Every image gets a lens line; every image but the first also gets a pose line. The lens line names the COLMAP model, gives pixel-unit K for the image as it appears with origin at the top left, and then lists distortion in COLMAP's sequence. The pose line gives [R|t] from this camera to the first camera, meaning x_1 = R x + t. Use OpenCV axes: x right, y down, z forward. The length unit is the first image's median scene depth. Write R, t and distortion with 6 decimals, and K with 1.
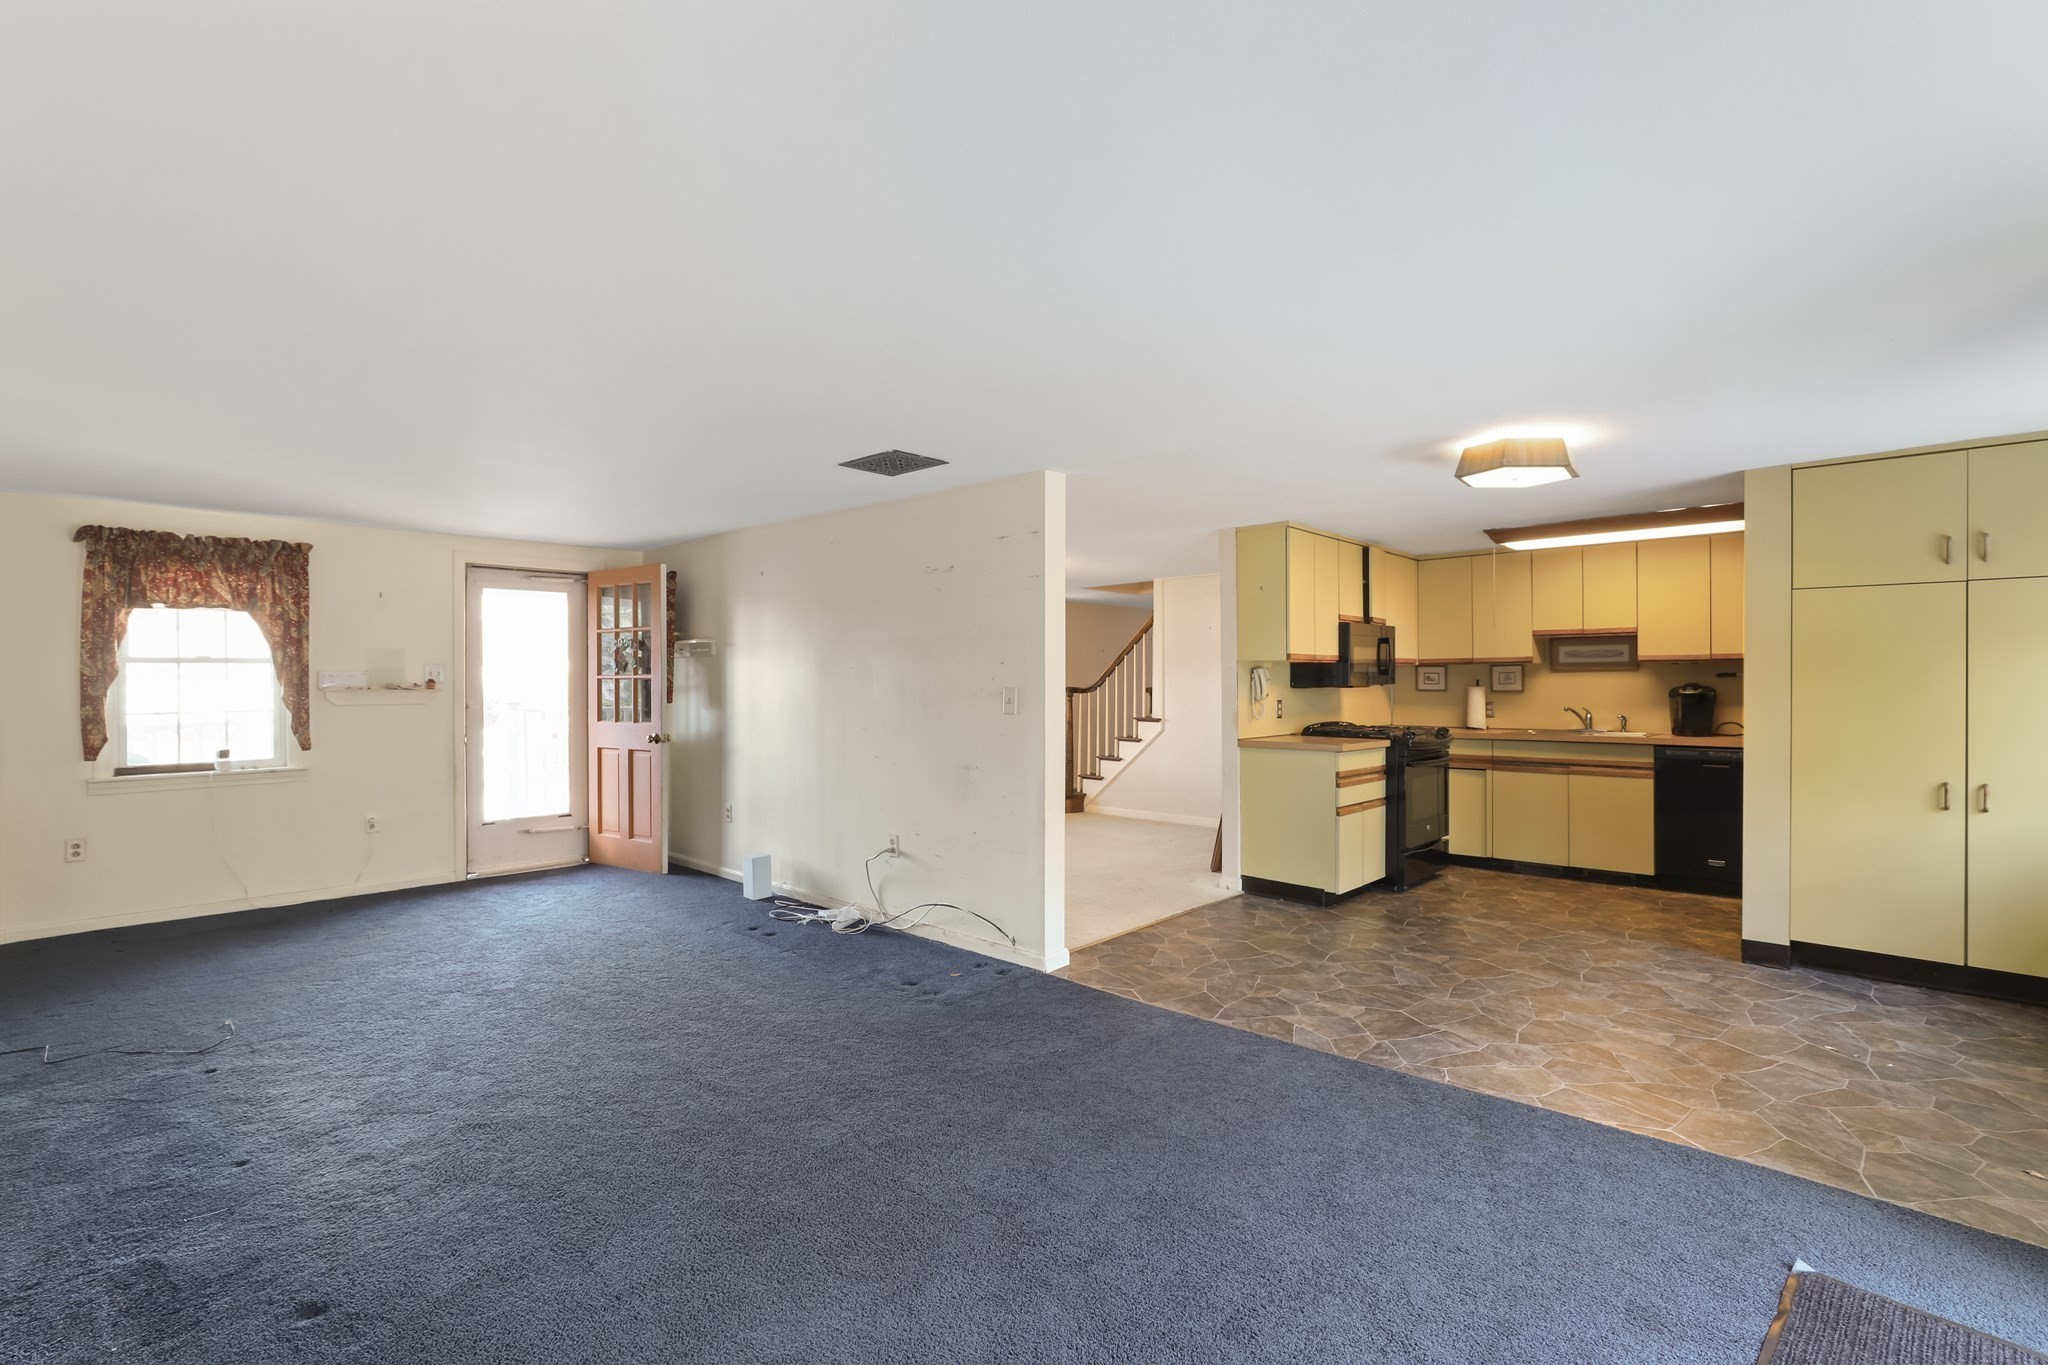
lens RADIAL K [[939.3, 0, 1024.0], [0, 939.3, 682.5], [0, 0, 1]] dist [-0.022037, 0.009708]
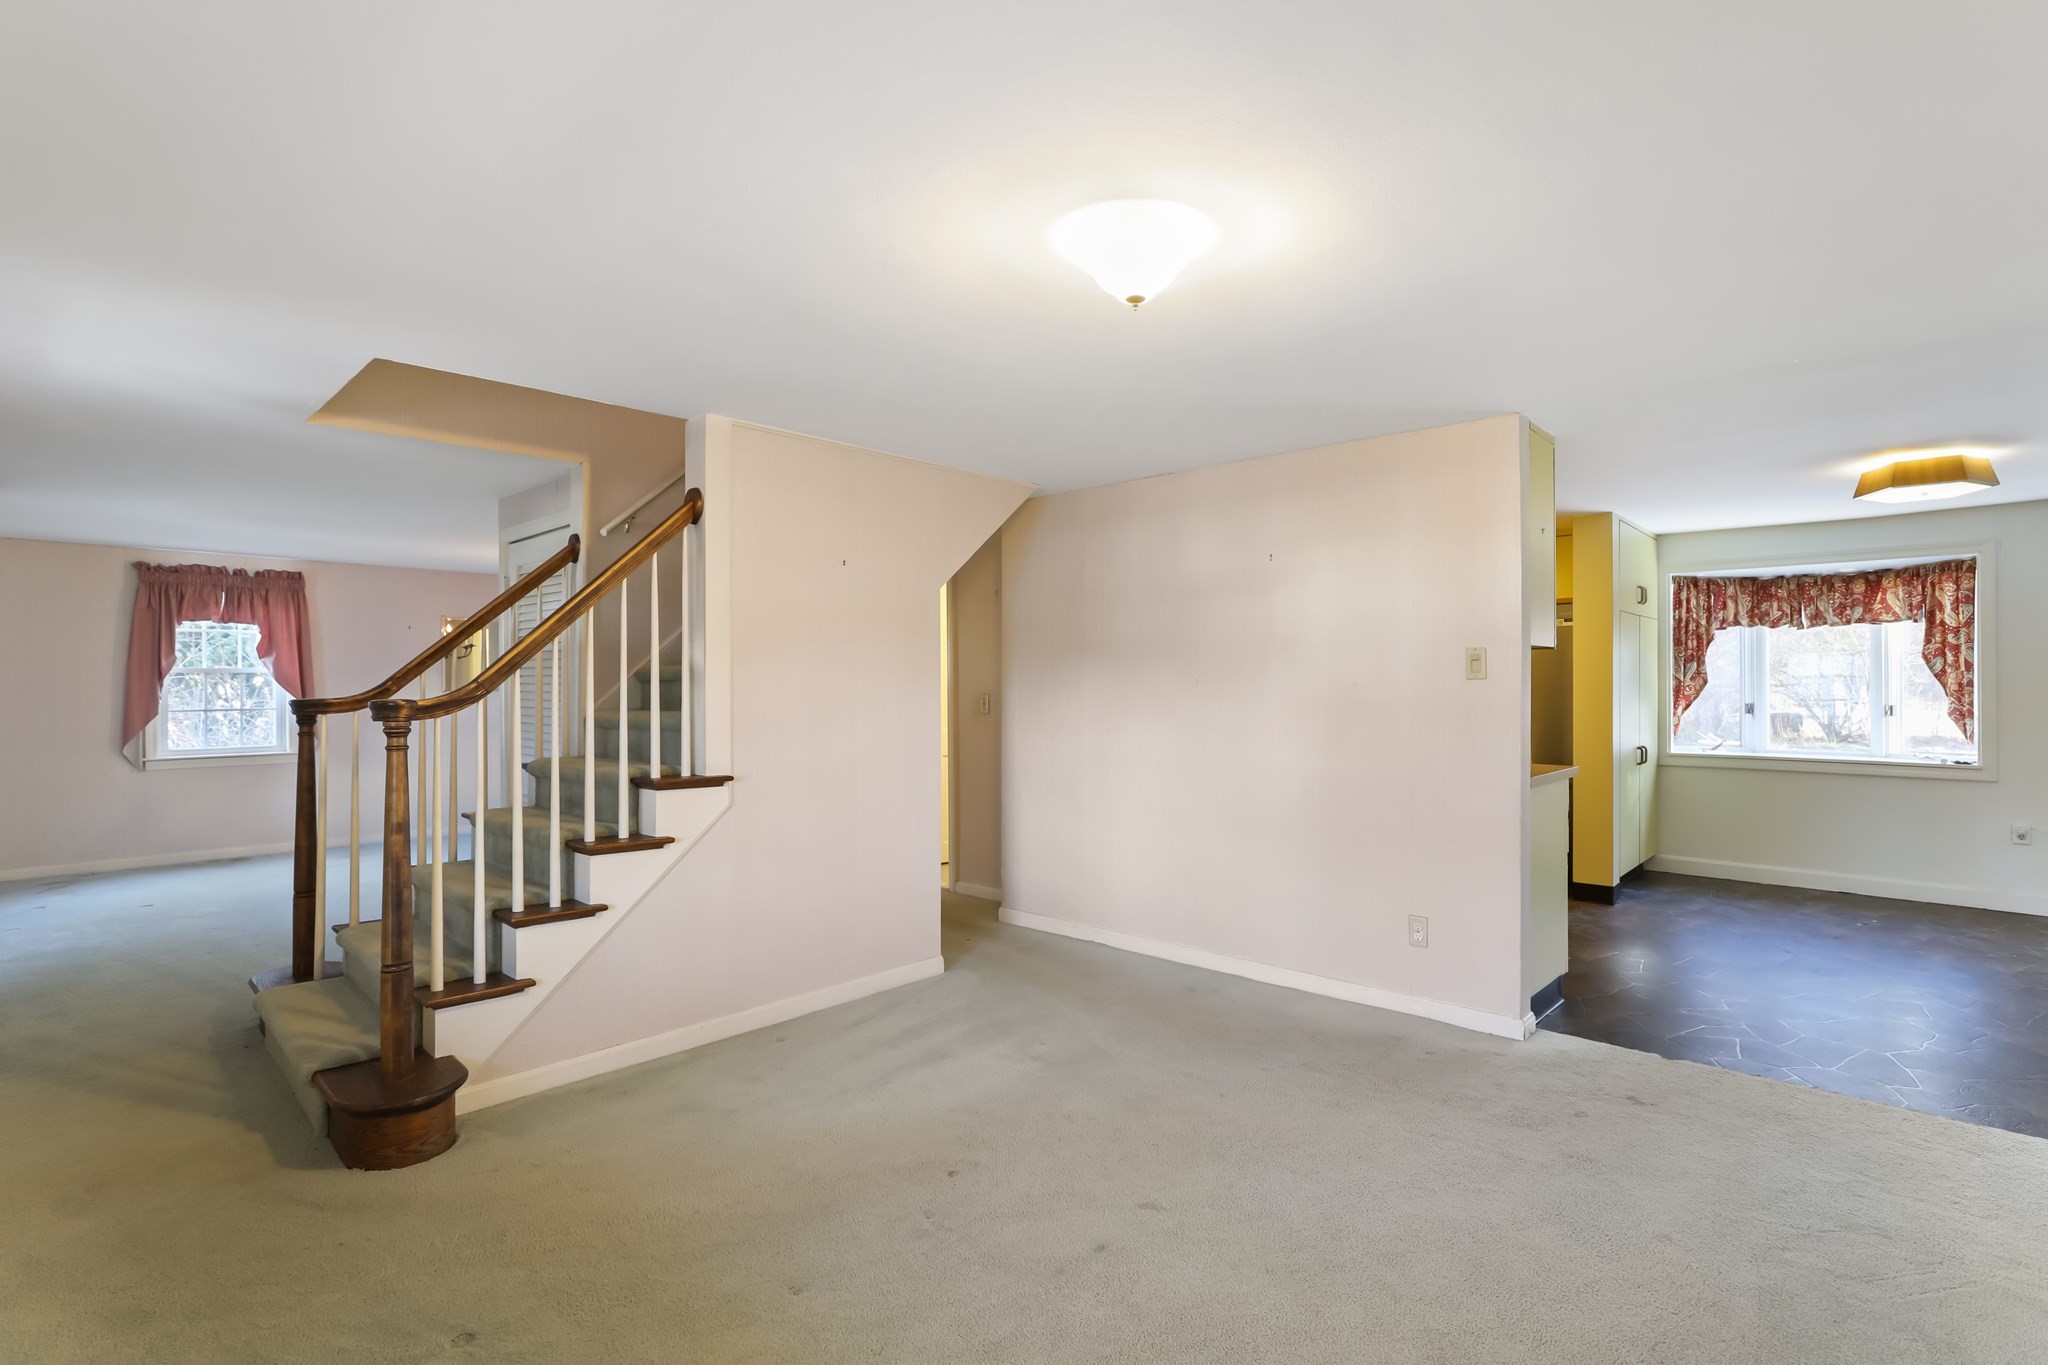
lens RADIAL K [[939.3, 0, 1024.0], [0, 939.3, 682.5], [0, 0, 1]] dist [-0.022037, 0.009708]
pose [[0.017543, -0.001274, 0.999845, -0.344021], [0.001316, 0.999998, 0.001251, -0.000887], [-0.999845, 0.001294, 0.017545, 1.230310]]
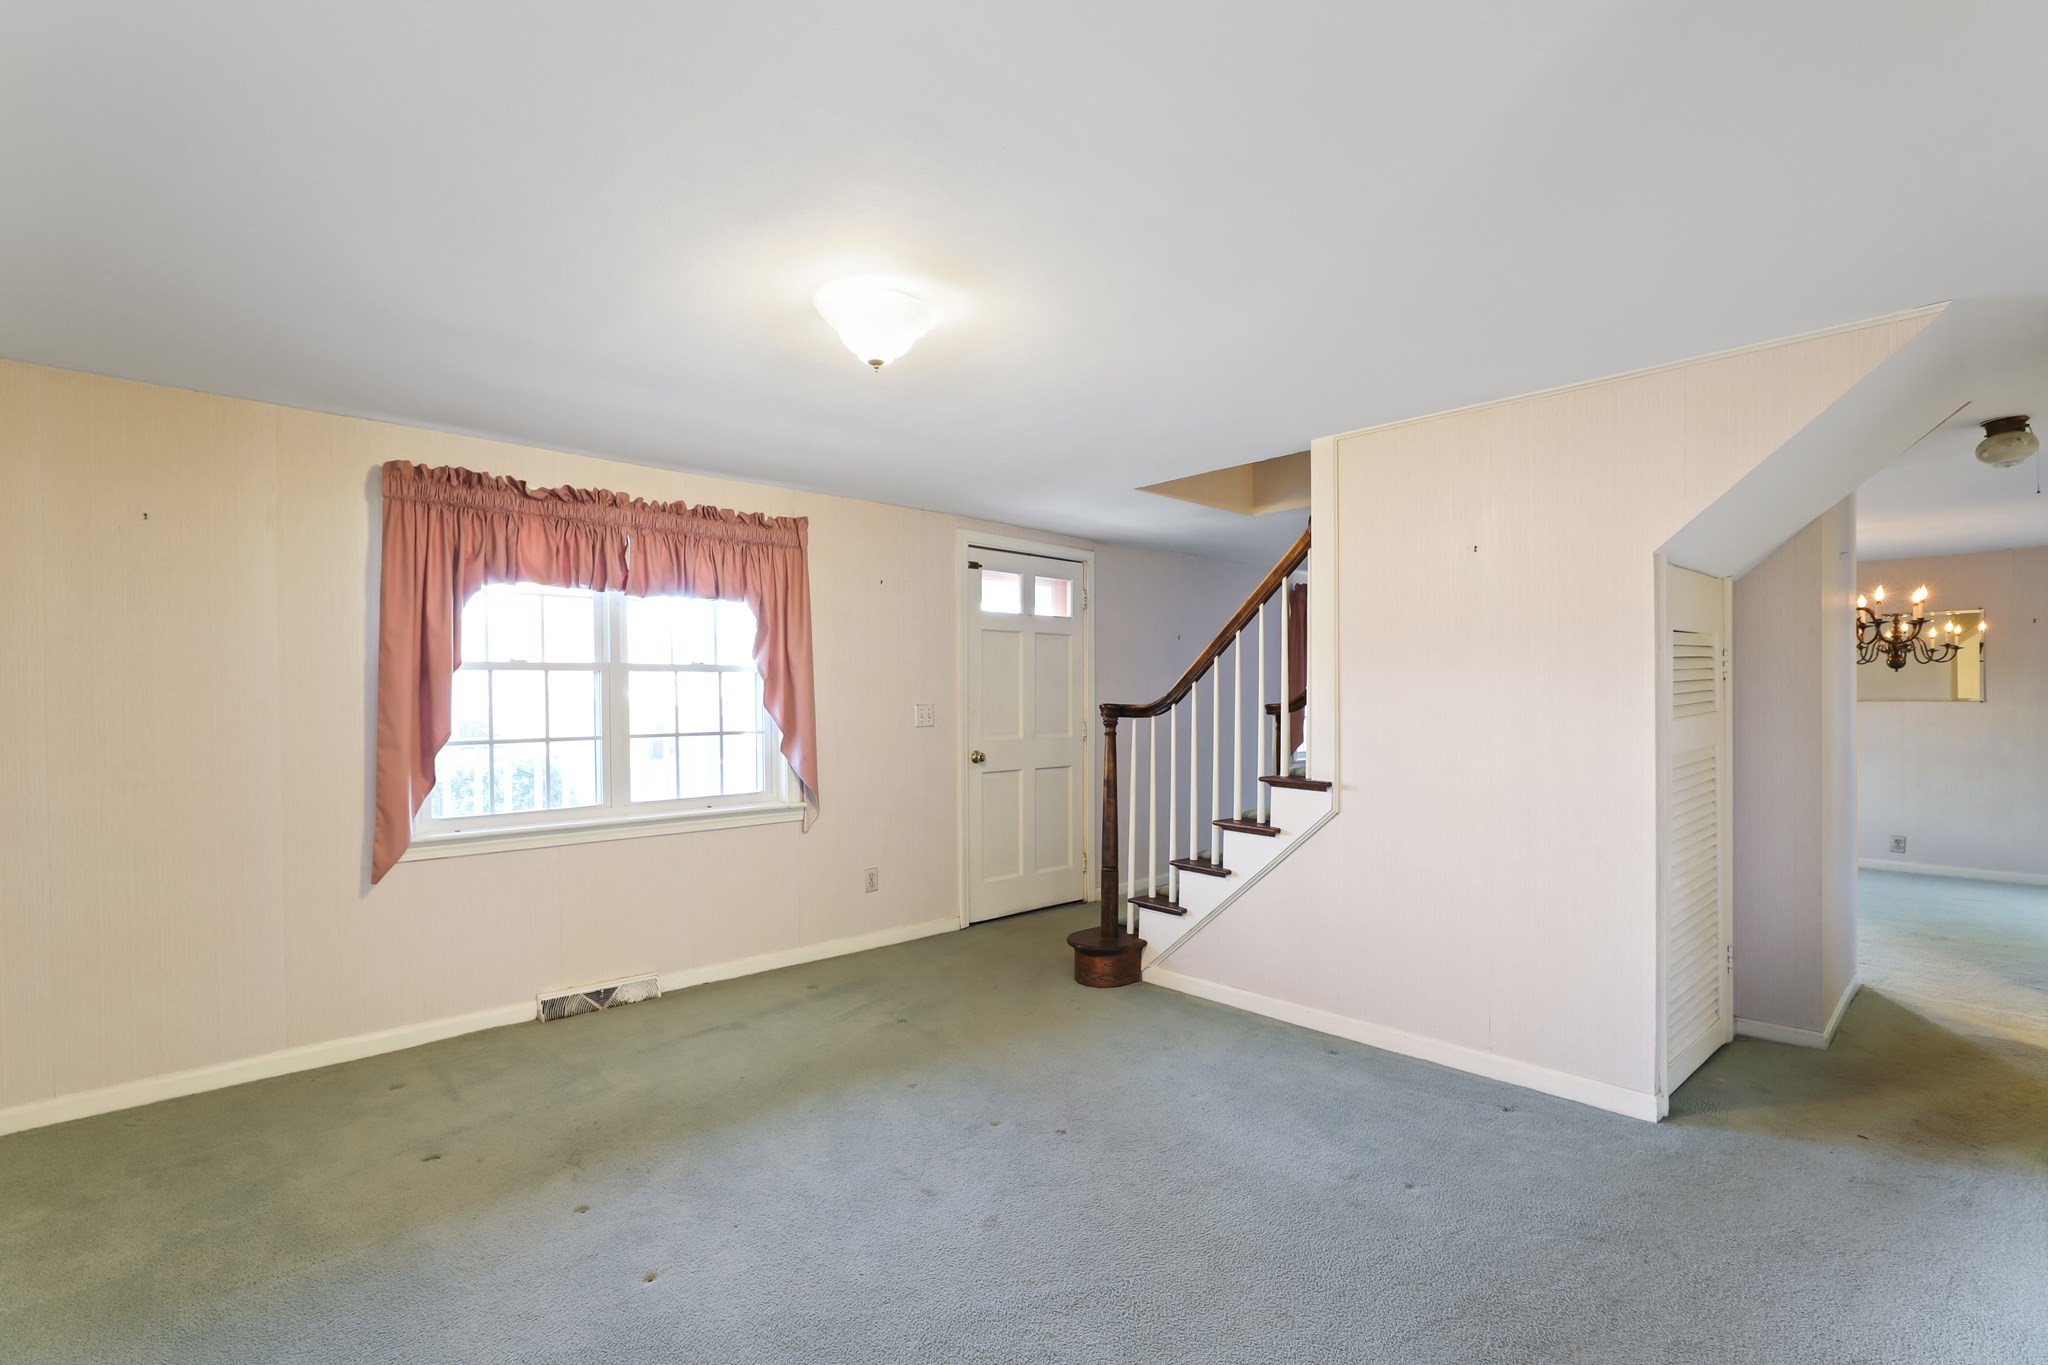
lens RADIAL K [[942.9, 0, 1027.7], [0, 942.9, 707.2], [0, 0, 1]] dist [-0.011445, 0.000021]
pose [[0.997941, -0.002564, -0.064093, 0.058354], [0.003401, 0.999910, 0.012957, 0.000619], [0.064054, -0.013148, 0.997860, 0.828532]]
